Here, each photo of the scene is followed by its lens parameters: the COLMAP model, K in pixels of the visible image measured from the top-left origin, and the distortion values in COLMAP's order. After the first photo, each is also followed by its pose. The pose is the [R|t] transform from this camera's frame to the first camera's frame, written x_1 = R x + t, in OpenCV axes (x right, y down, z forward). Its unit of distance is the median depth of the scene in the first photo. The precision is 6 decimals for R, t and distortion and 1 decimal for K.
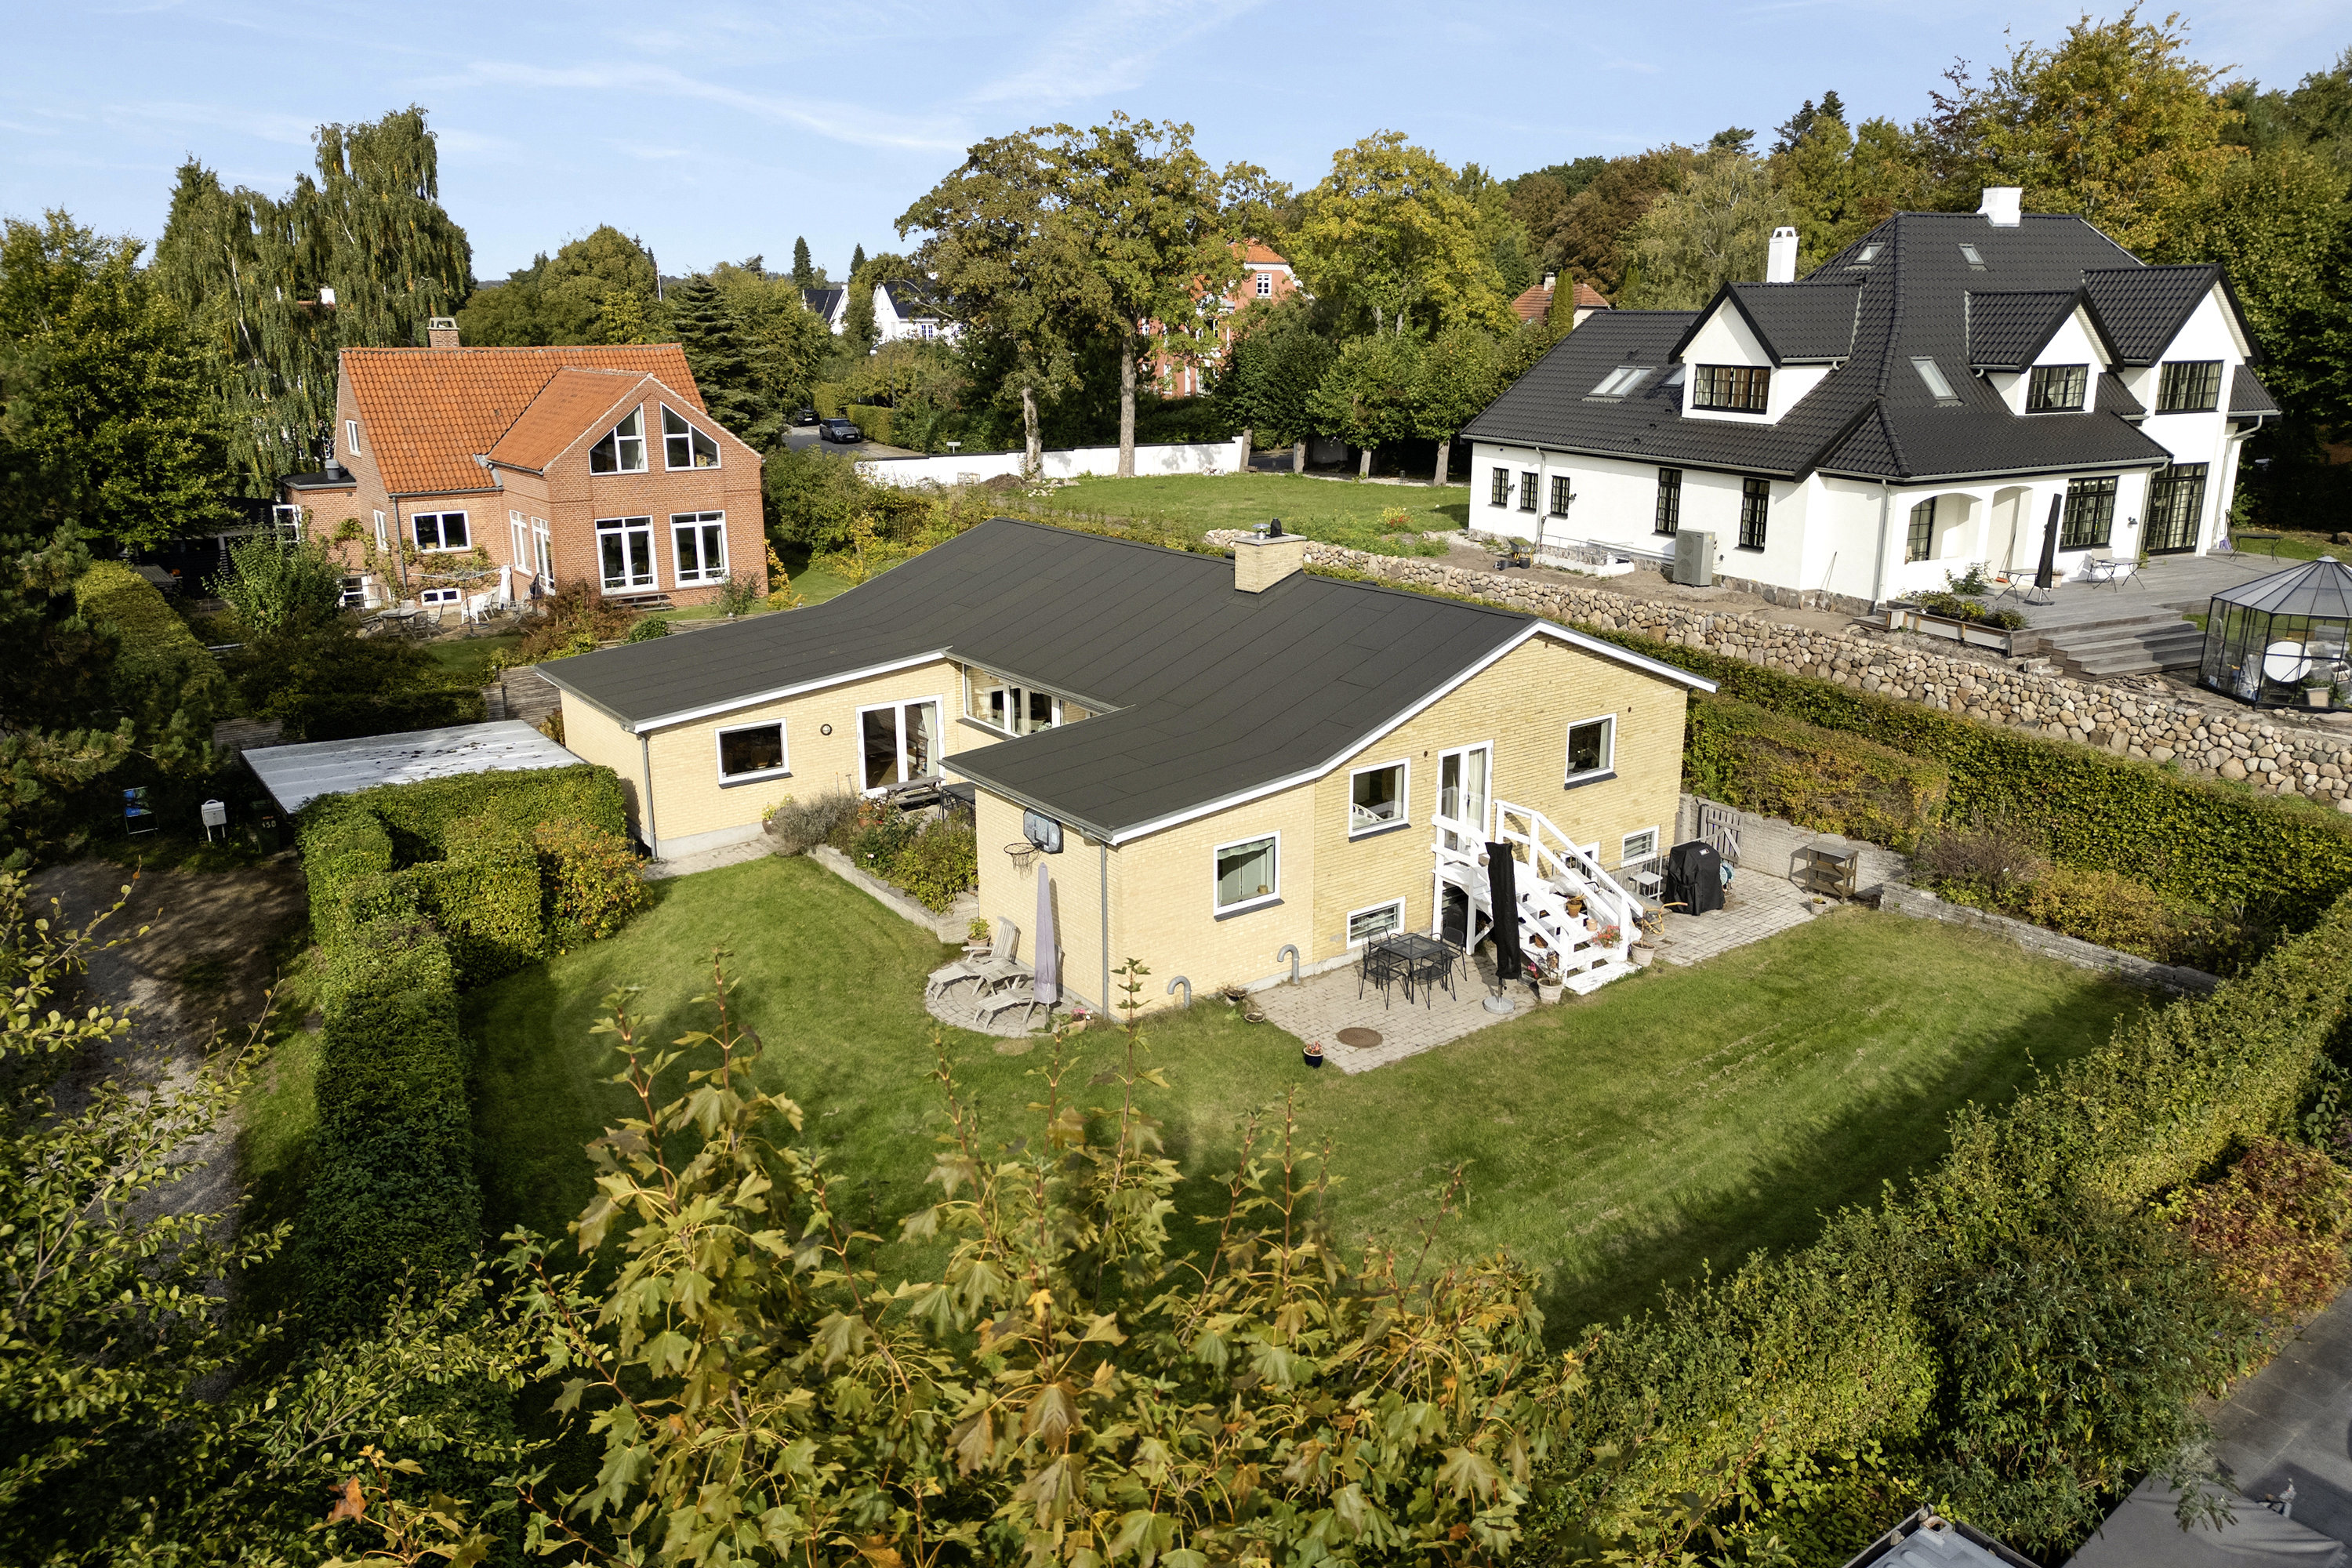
lens RADIAL K [[1599.1, 0, 1169.1], [0, 1599.1, 682.6], [0, 0, 1]] dist [0.056792, -0.049094]
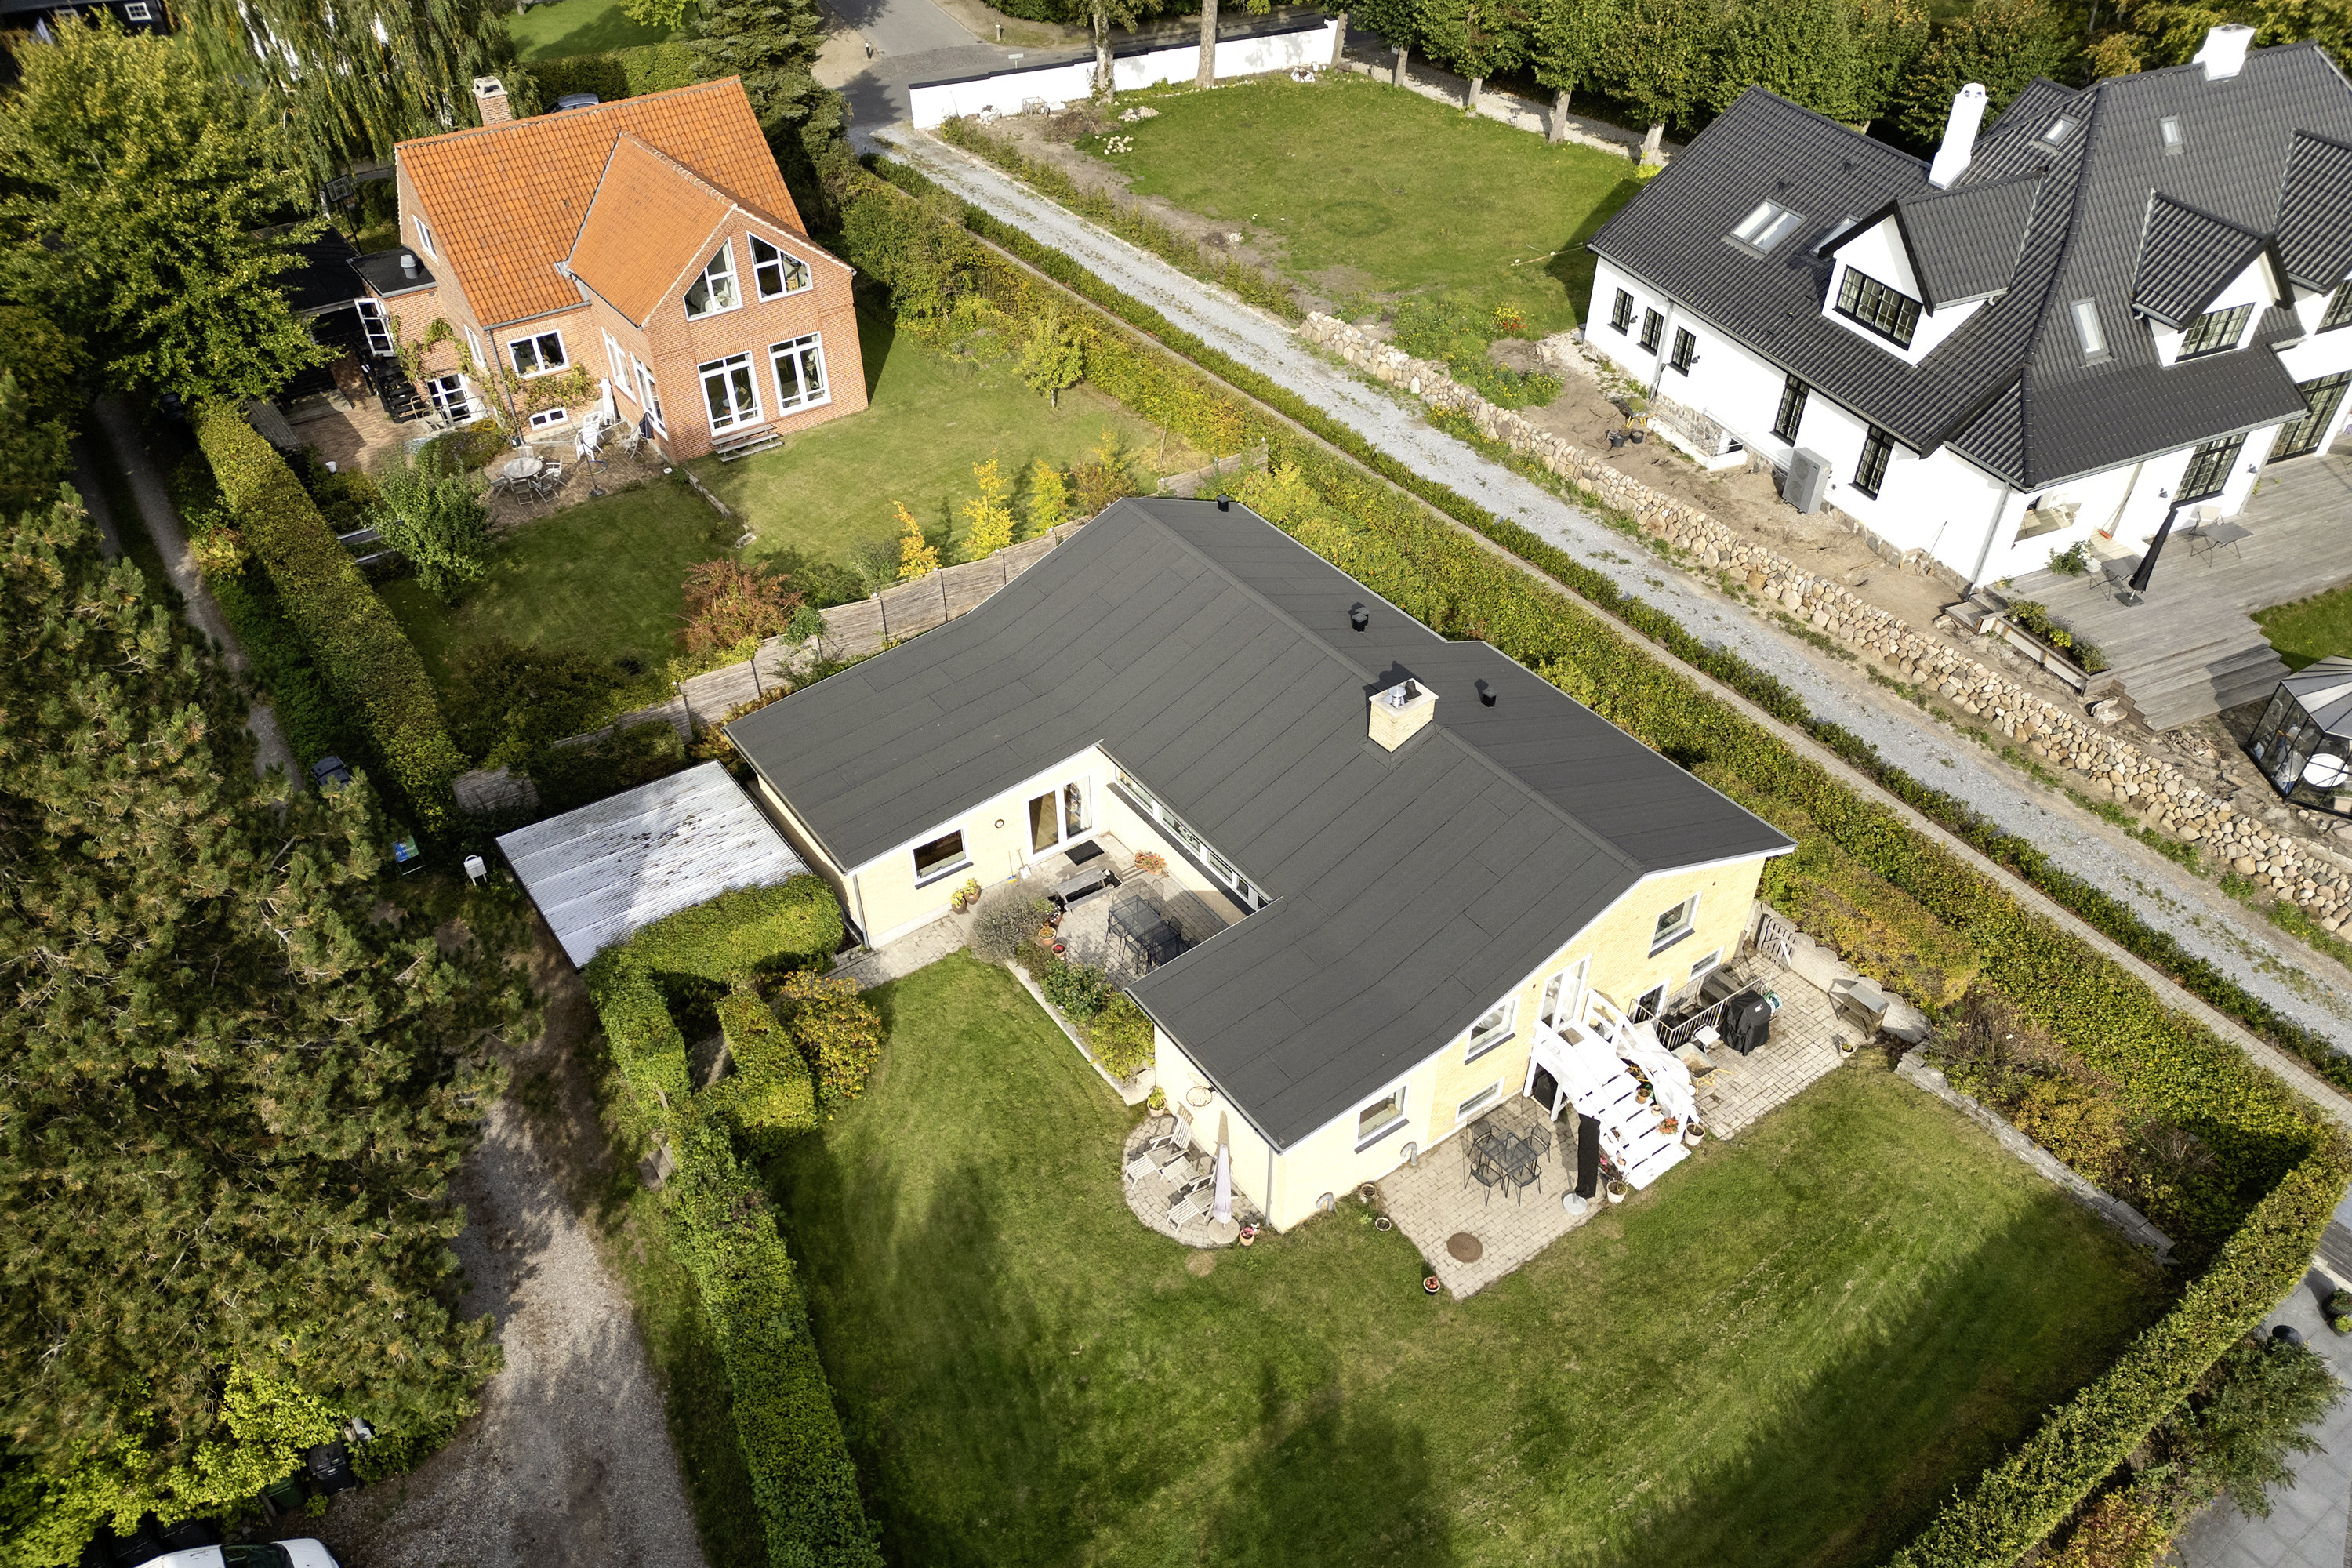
lens RADIAL K [[1597.4, 0, 1178.9], [0, 1597.4, 849.2], [0, 0, 1]] dist [0.057478, -0.052390]
pose [[0.999783, 0.013143, -0.016152, -0.048463], [-0.004628, 0.896511, 0.442996, -0.324704], [0.020303, -0.442826, 0.896378, -0.014506]]
